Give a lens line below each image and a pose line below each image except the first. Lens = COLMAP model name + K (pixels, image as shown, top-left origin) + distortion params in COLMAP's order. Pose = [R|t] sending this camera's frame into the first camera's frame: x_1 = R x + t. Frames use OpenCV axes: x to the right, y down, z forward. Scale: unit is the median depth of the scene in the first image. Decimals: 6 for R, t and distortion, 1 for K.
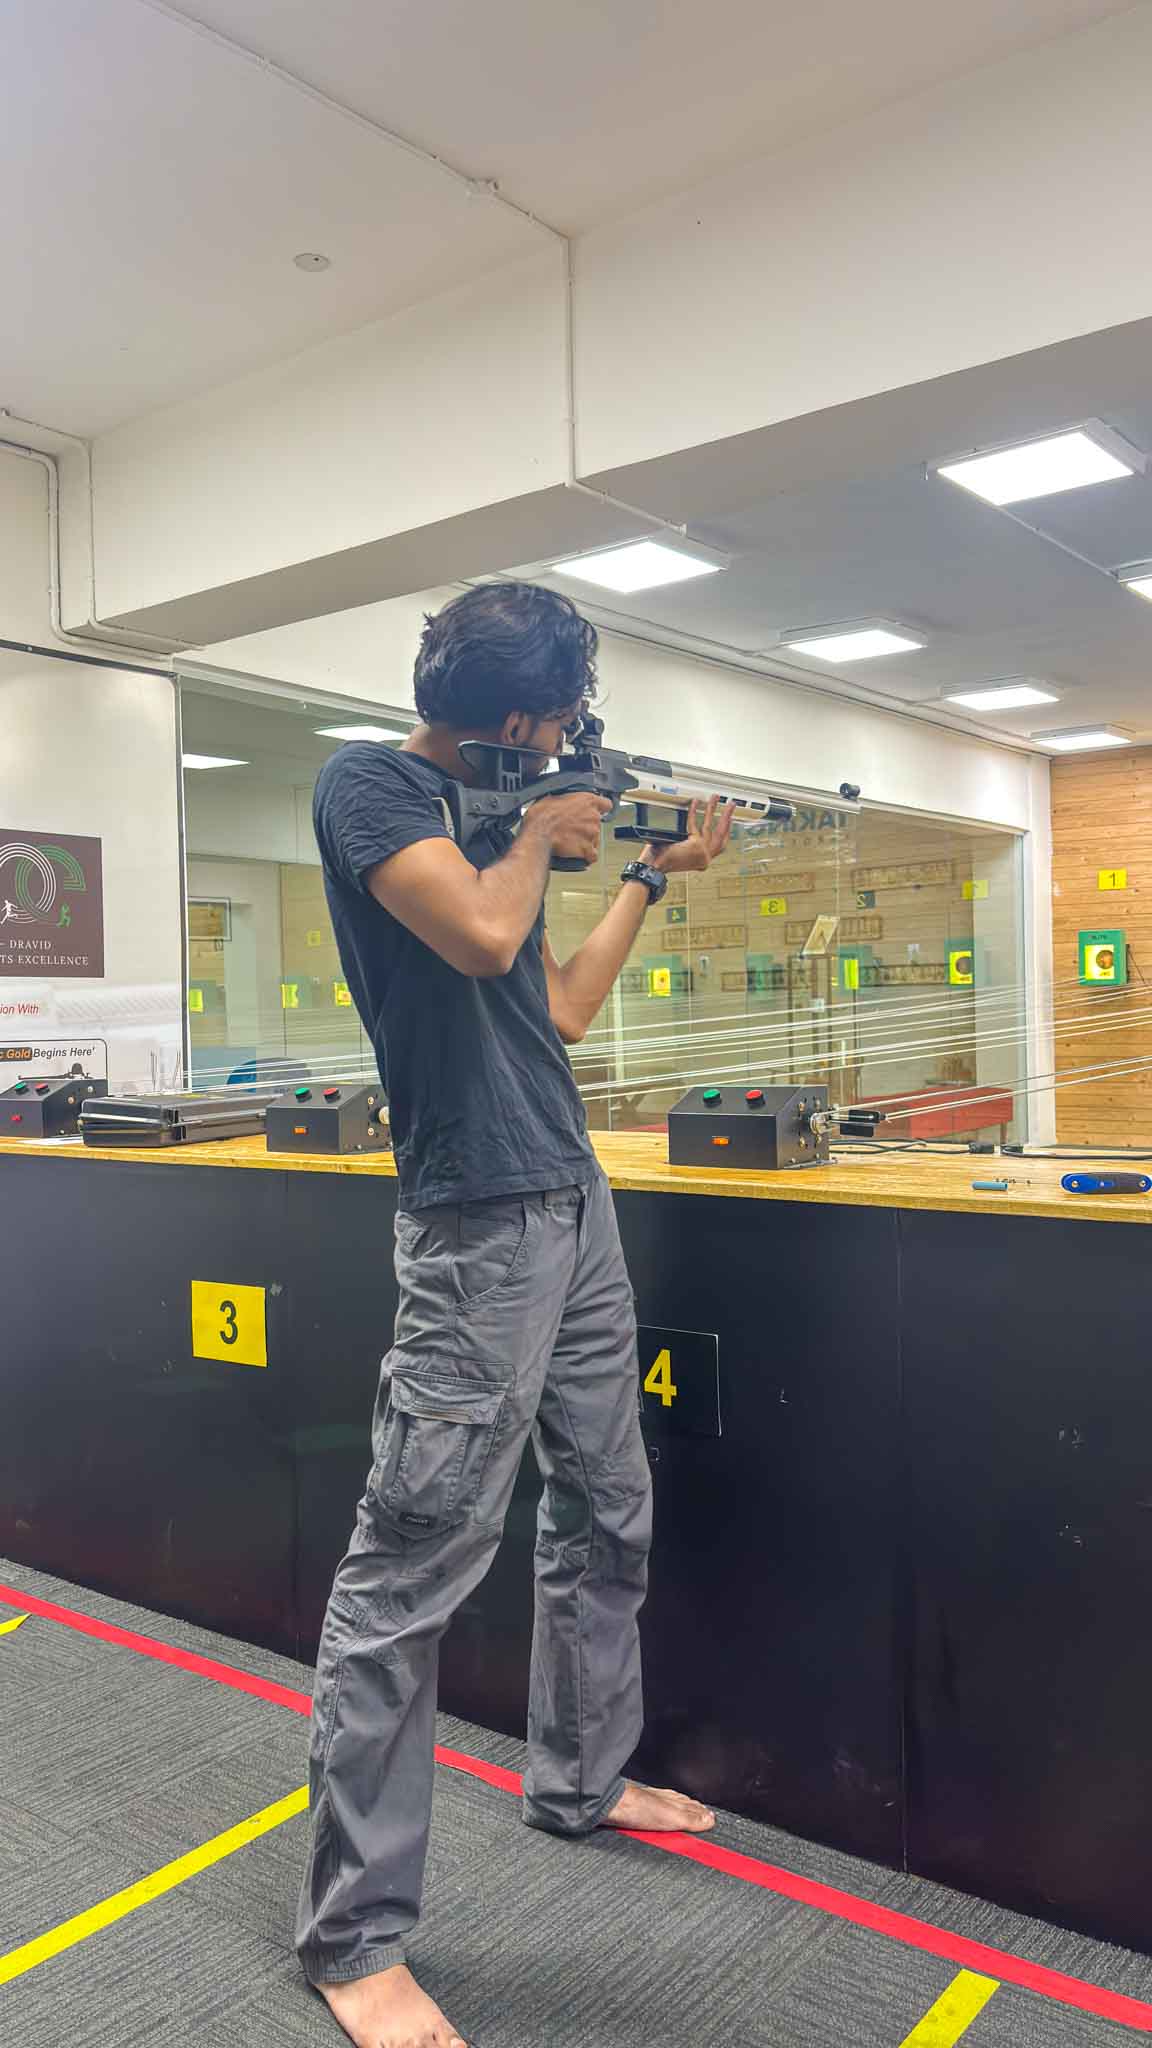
lens RADIAL K [[1554.2, 0, 565.7], [0, 1554.2, 1045.2], [0, 0, 1]] dist [0.101526, -0.136708]
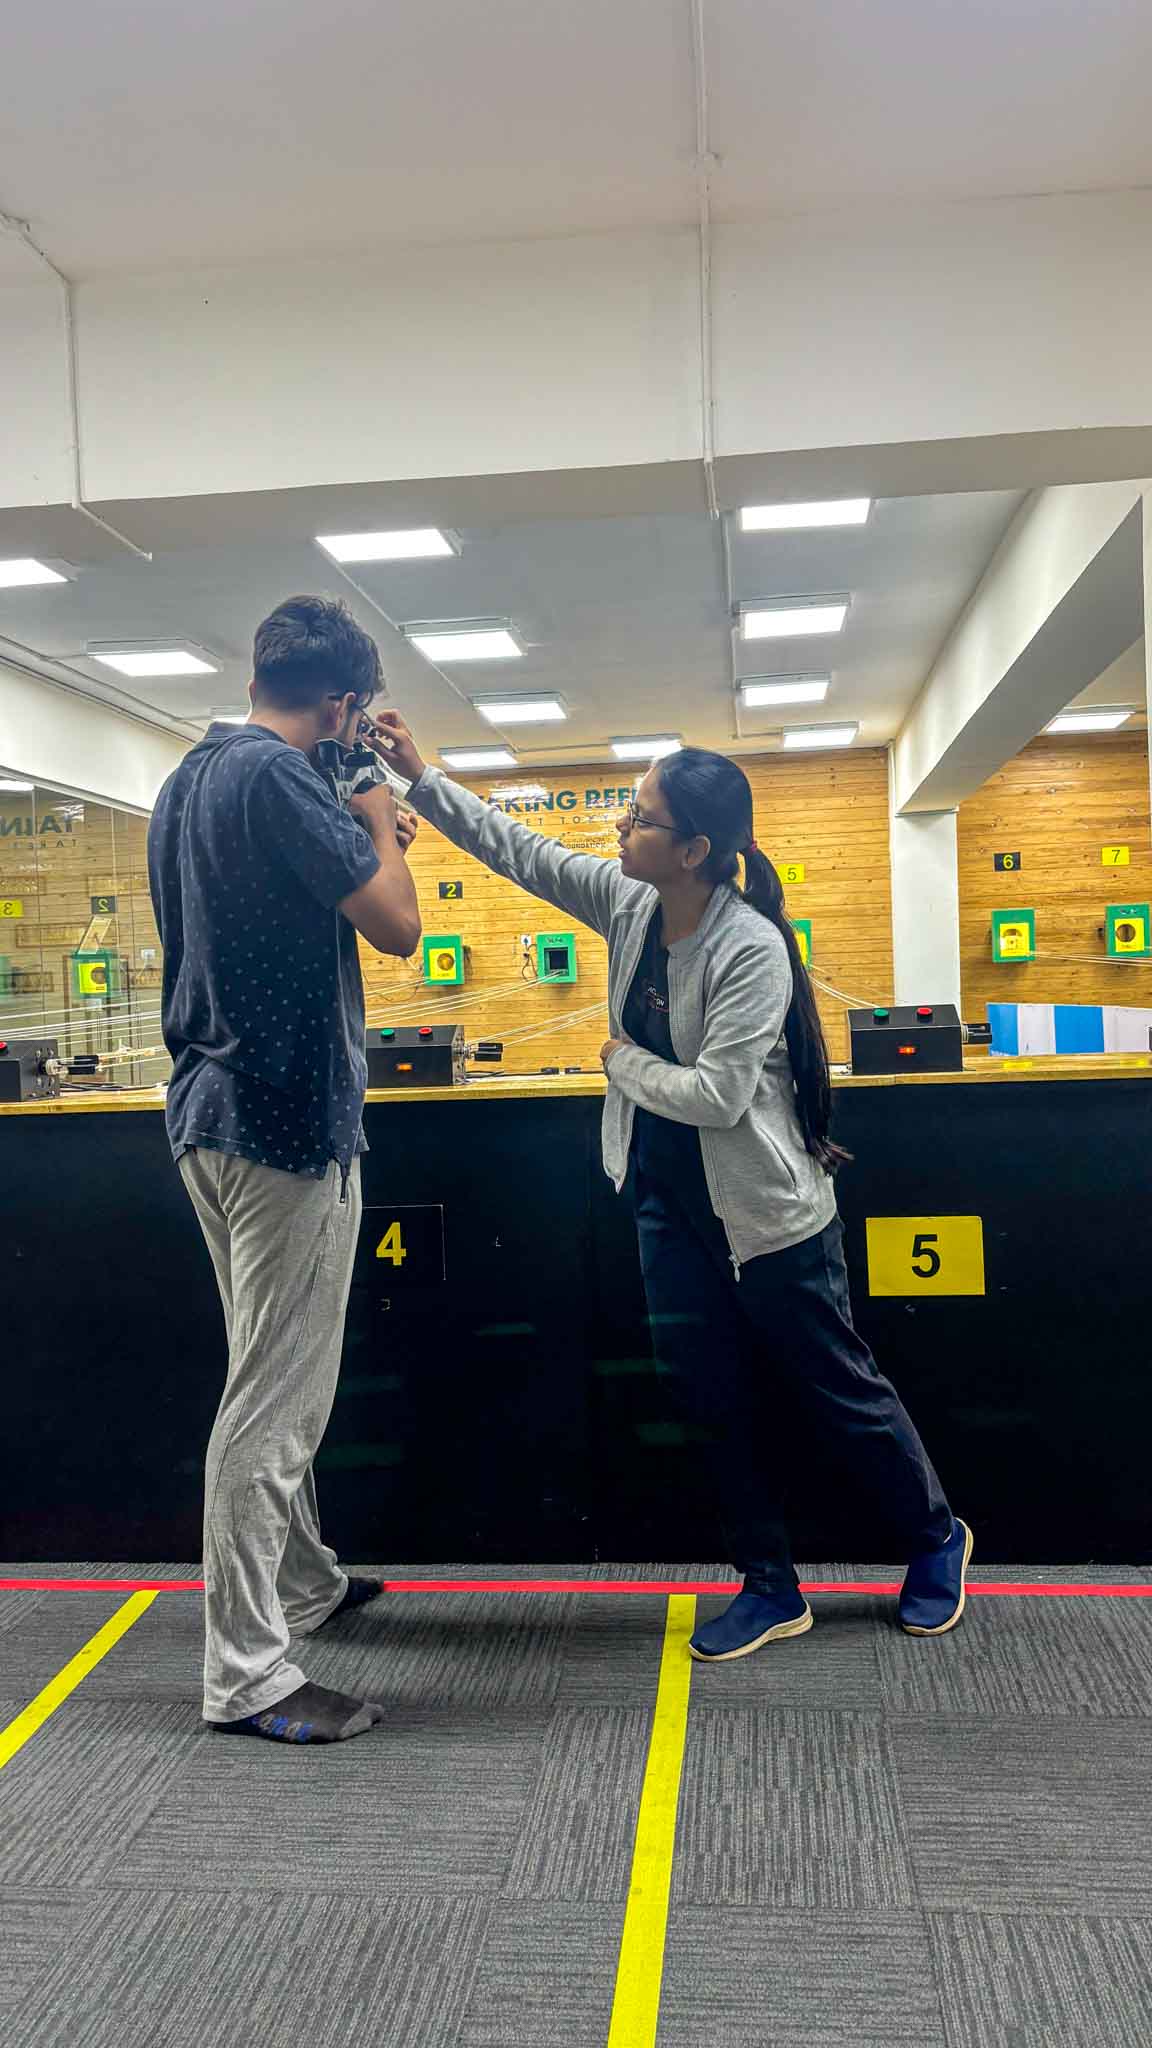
lens RADIAL K [[1559.7, 0, 566.6], [0, 1559.7, 1049.1], [0, 0, 1]] dist [0.099314, -0.137788]
pose [[0.852646, -0.022787, 0.521992, -0.419118], [0.027104, 0.999632, -0.000634, 0.046620], [-0.521786, 0.014689, 0.852950, -0.162618]]
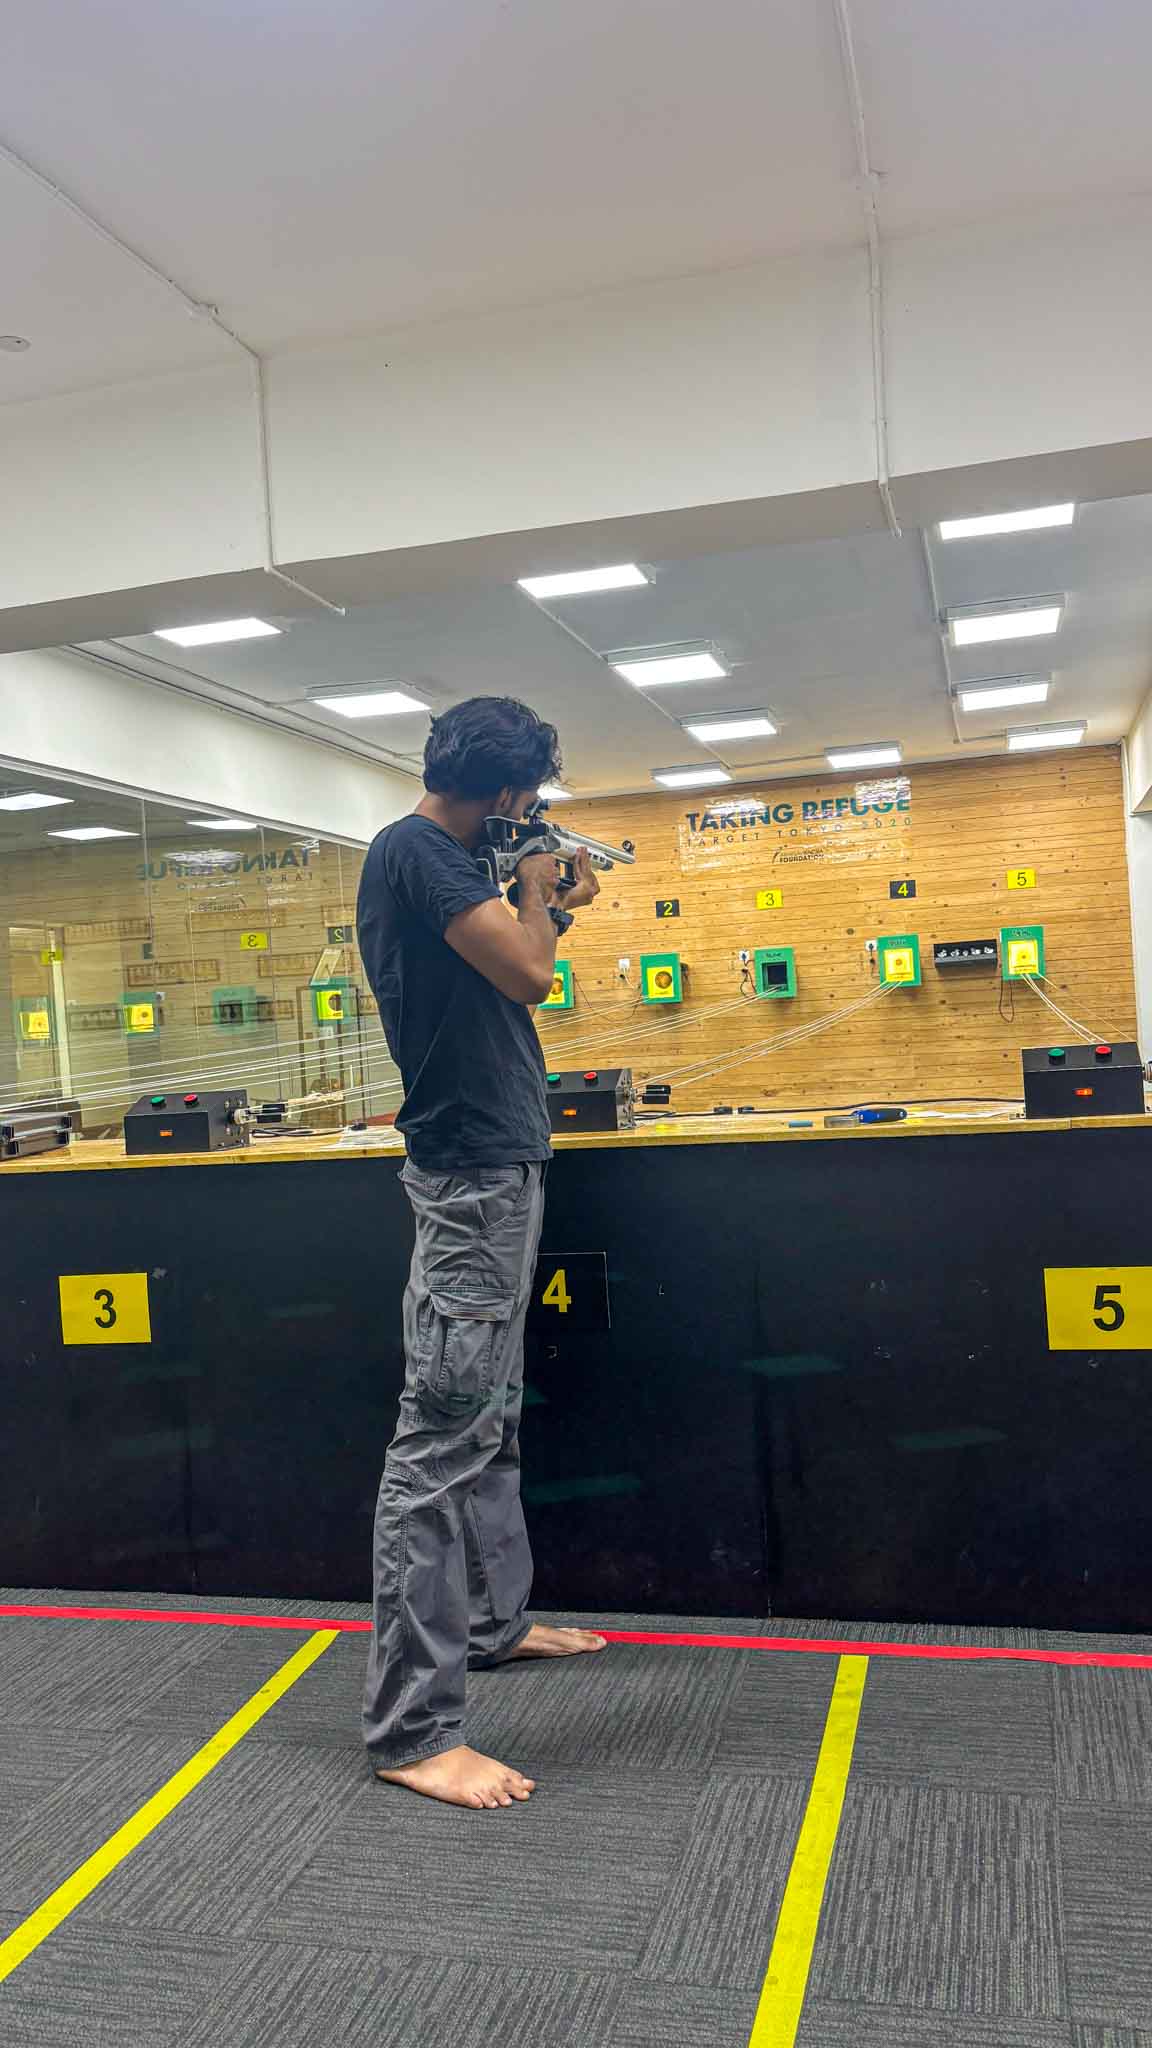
lens RADIAL K [[1554.2, 0, 565.7], [0, 1554.2, 1045.2], [0, 0, 1]] dist [0.101526, -0.136708]
pose [[0.921463, -0.036931, 0.386706, -0.366939], [0.046163, 0.998827, -0.014610, 0.021876], [-0.385712, 0.031314, 0.922087, -0.183489]]
